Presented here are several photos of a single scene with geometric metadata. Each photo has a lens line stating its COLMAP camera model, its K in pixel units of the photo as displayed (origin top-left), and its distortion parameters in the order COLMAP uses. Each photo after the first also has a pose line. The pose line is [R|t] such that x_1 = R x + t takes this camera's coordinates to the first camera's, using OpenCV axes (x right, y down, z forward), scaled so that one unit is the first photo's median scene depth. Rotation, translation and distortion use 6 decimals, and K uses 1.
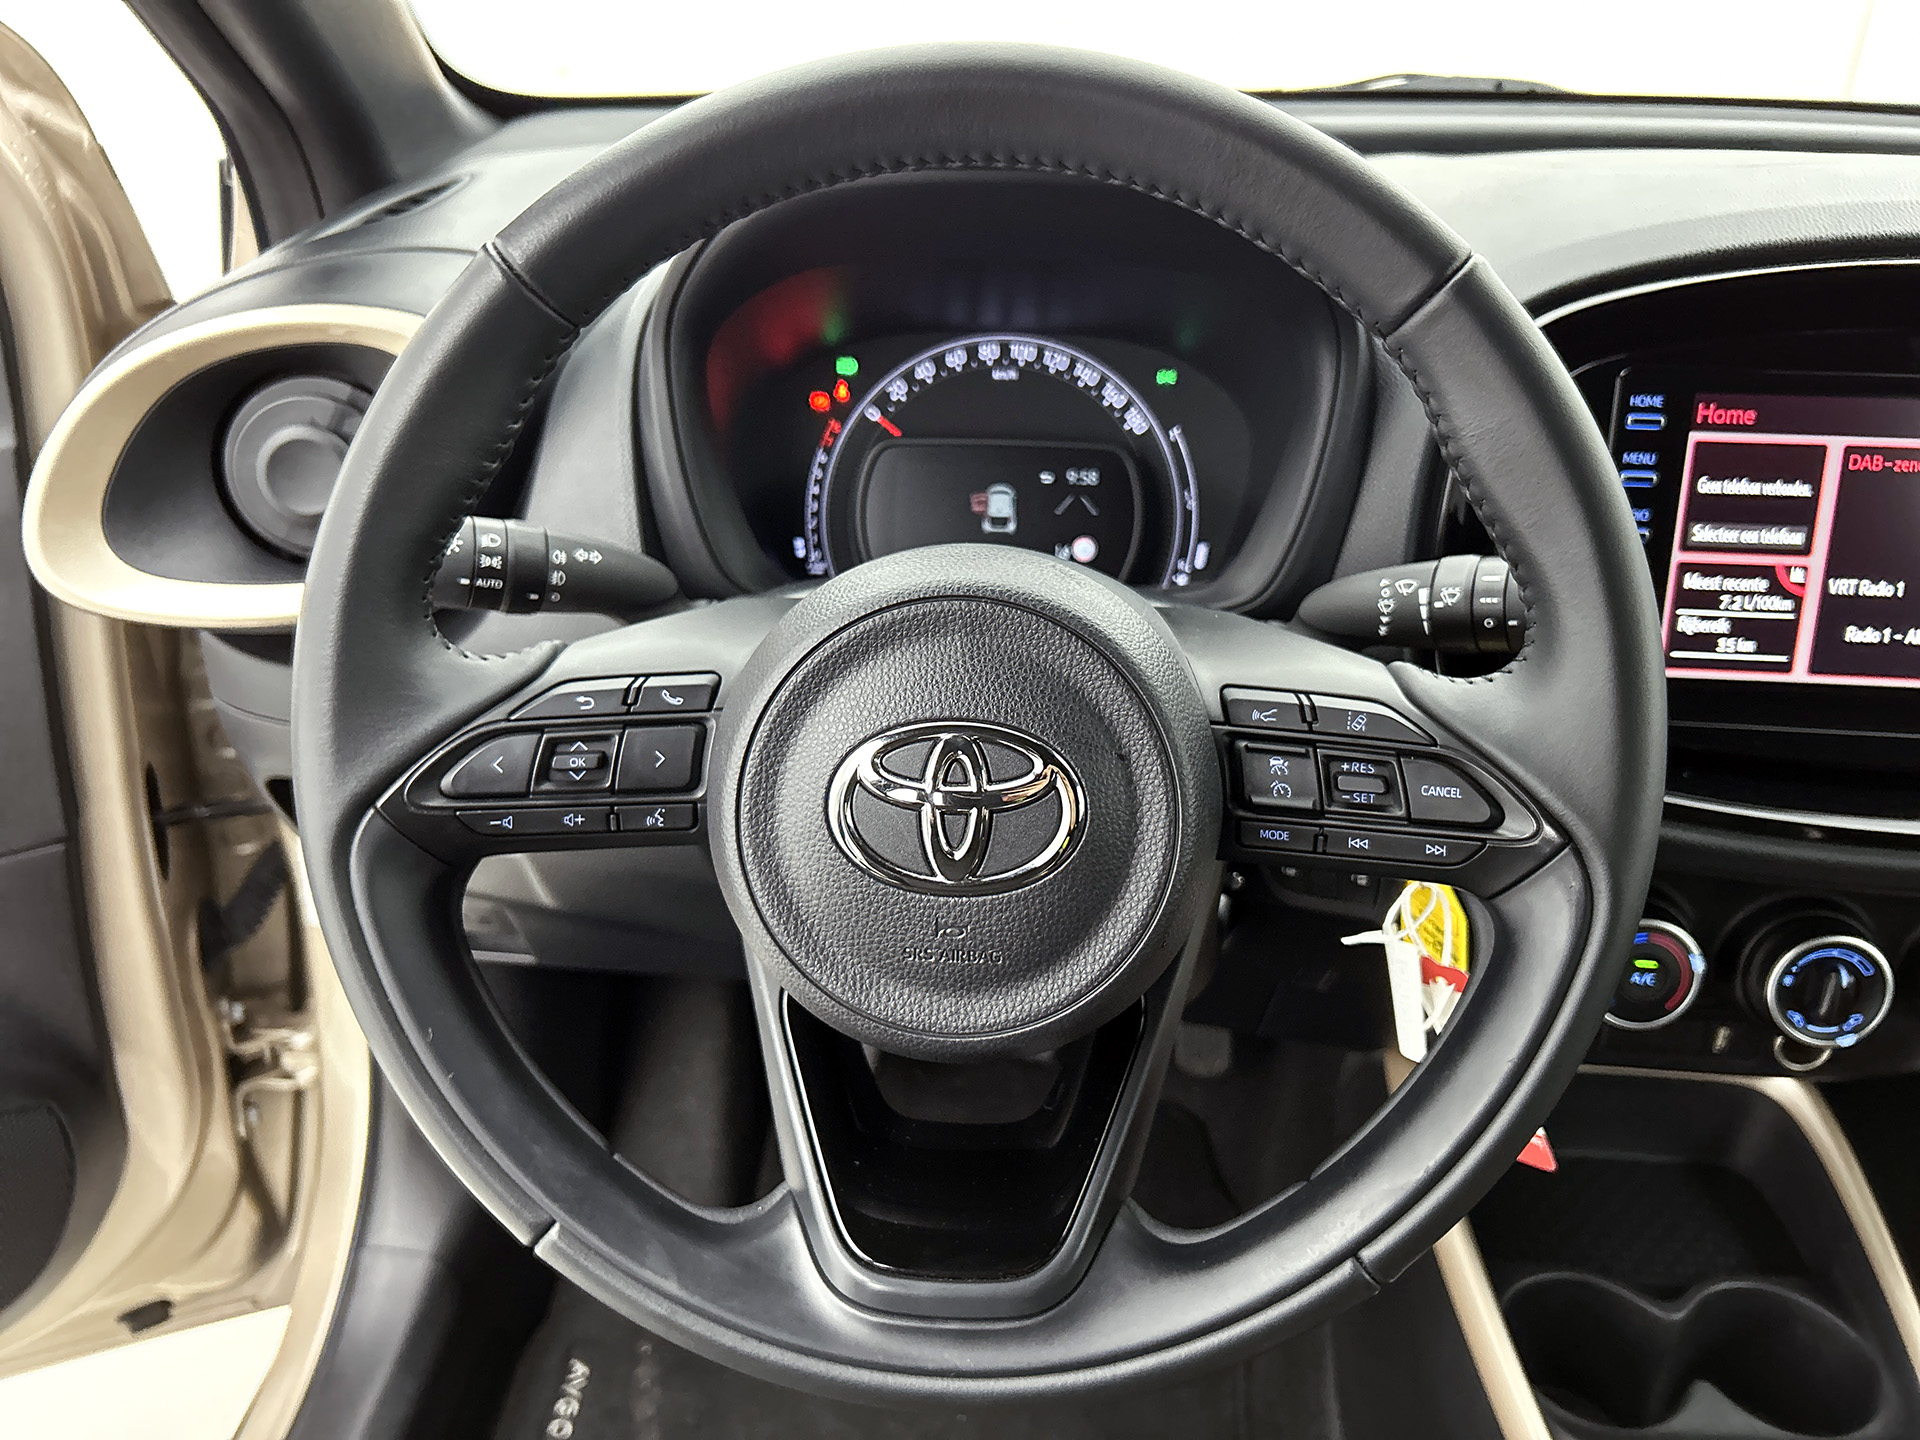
lens RADIAL K [[1452.4, 0, 960.4], [0, 1452.4, 731.8], [0, 0, 1]] dist [-0.004921, -0.012171]
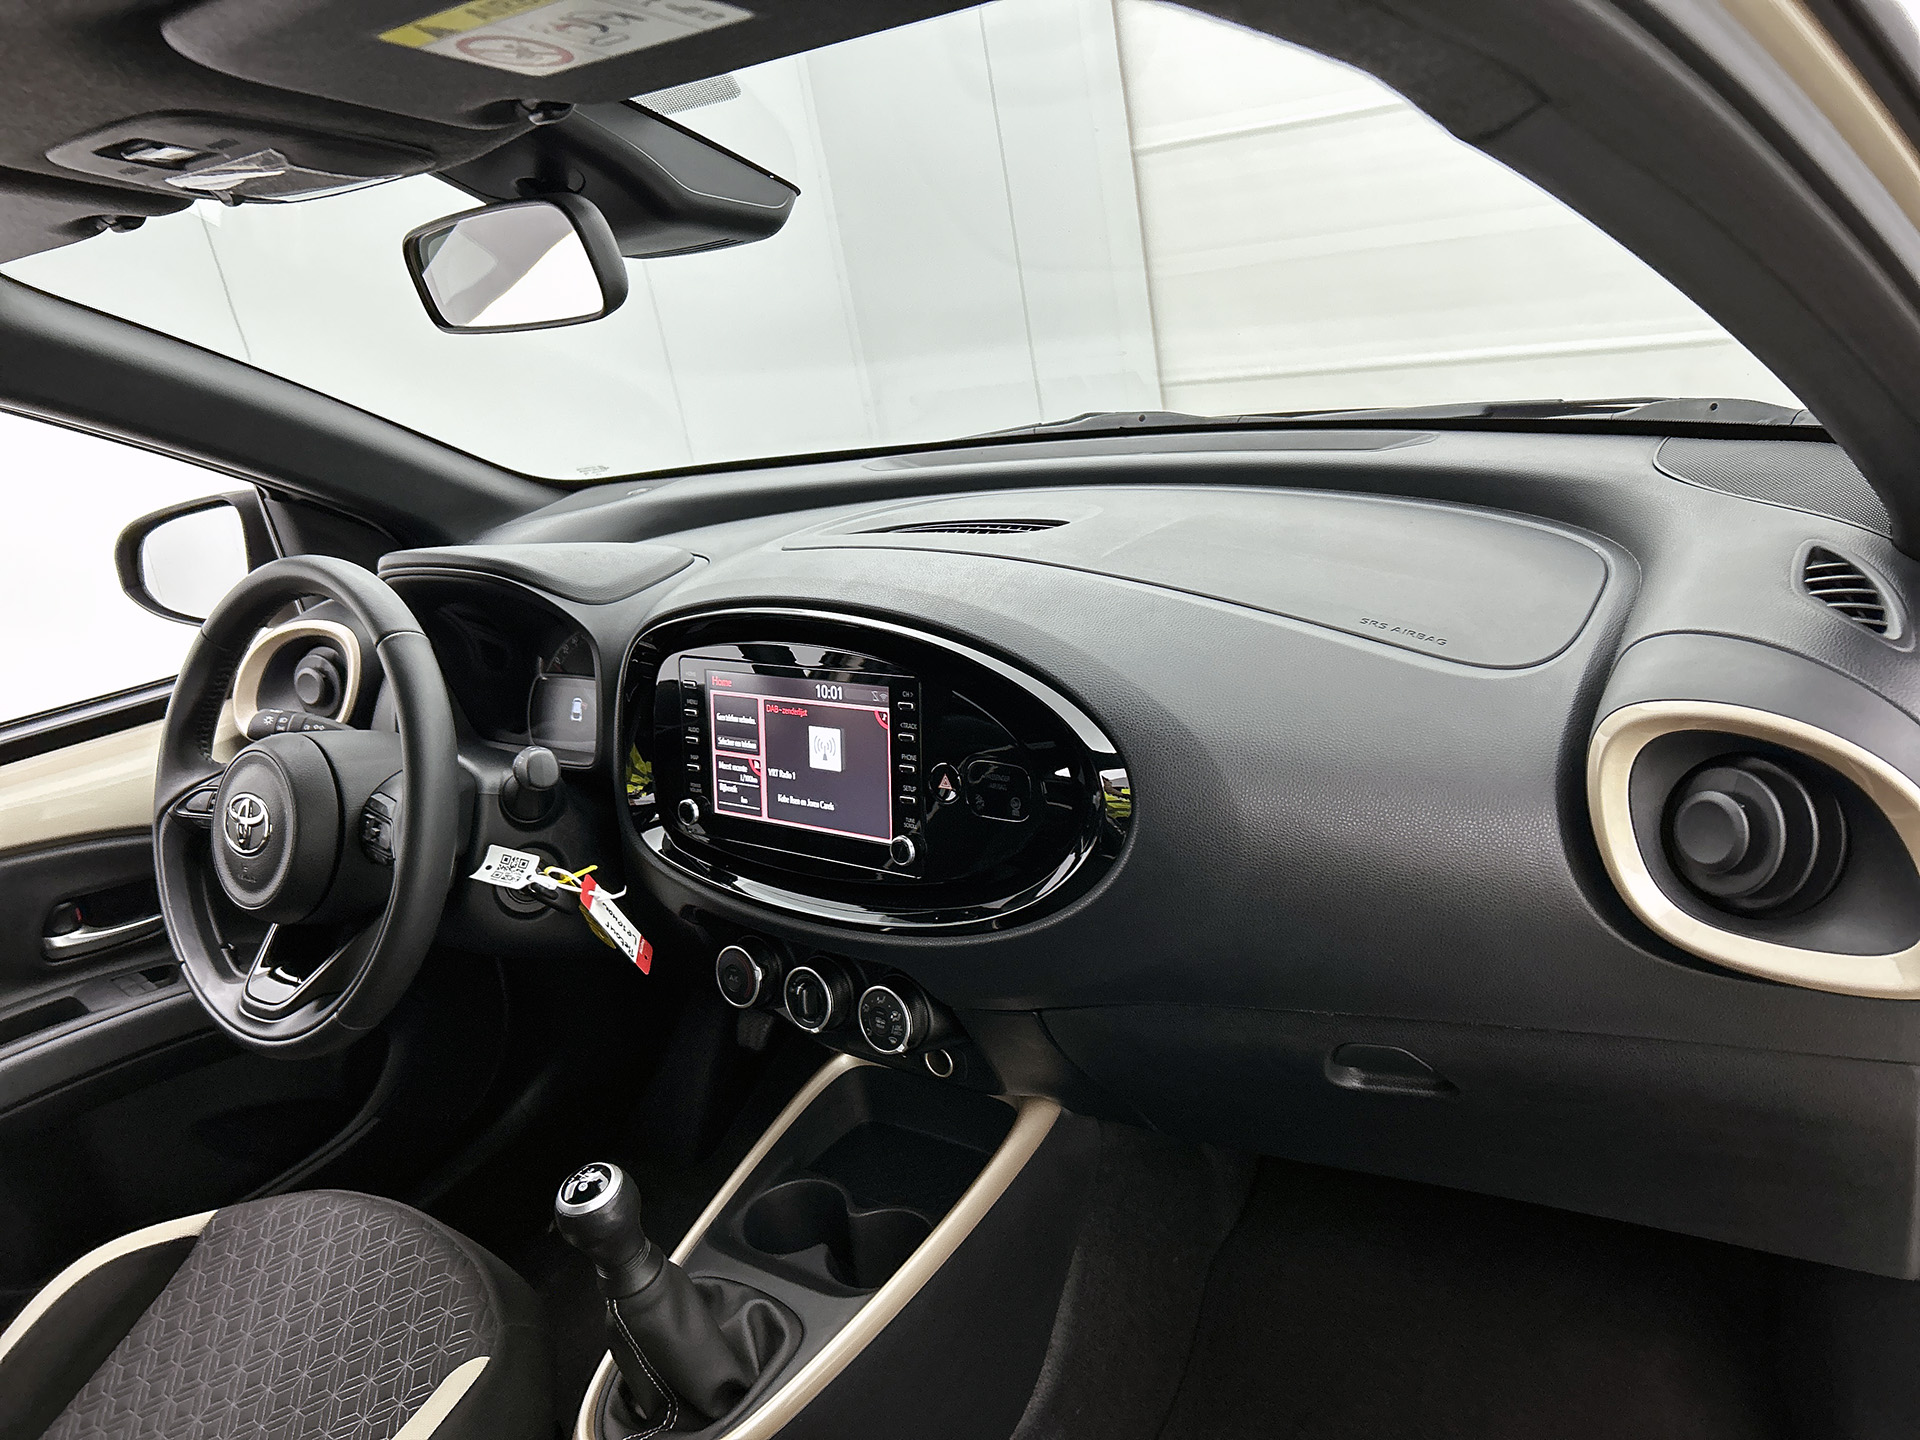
lens RADIAL K [[1452.4, 0, 960.3], [0, 1452.4, 730.2], [0, 0, 1]] dist [-0.004921, -0.012171]
pose [[0.845056, 0.053371, -0.532007, 1.552820], [-0.105255, 0.992141, -0.067659, -0.044605], [0.524215, 0.113172, 0.844033, -0.413203]]
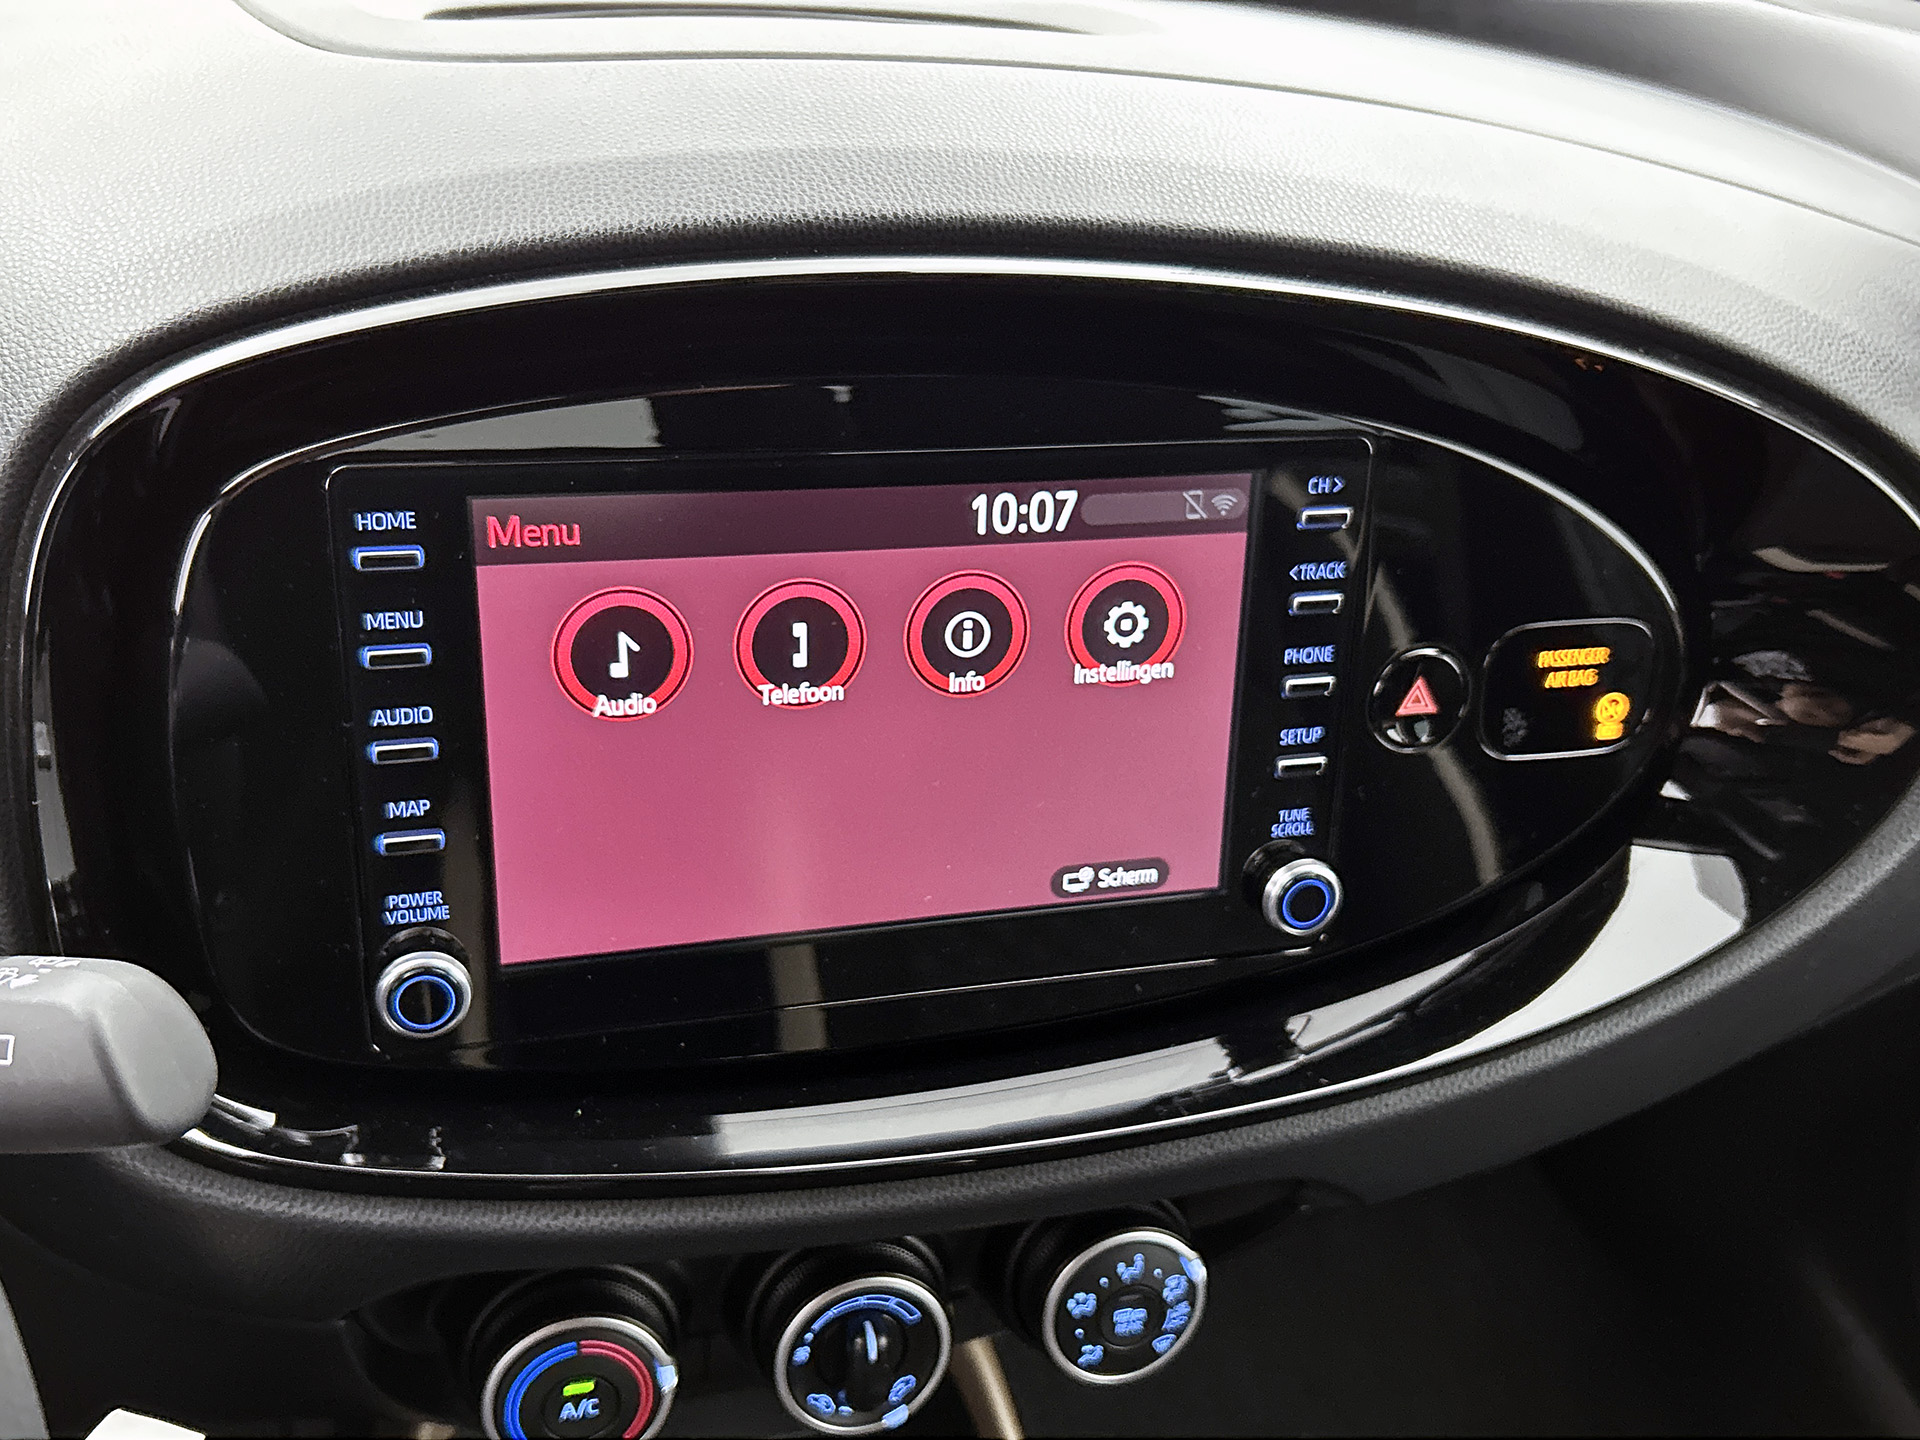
lens RADIAL K [[1787.7, 0, 957.4], [0, 1787.7, 727.3], [0, 0, 1]] dist [-0.011533, 0.000000]
pose [[0.913808, -0.125021, 0.386425, 0.332916], [0.090909, 0.990265, 0.105405, -0.168554], [-0.395841, -0.061191, 0.916278, 0.237895]]
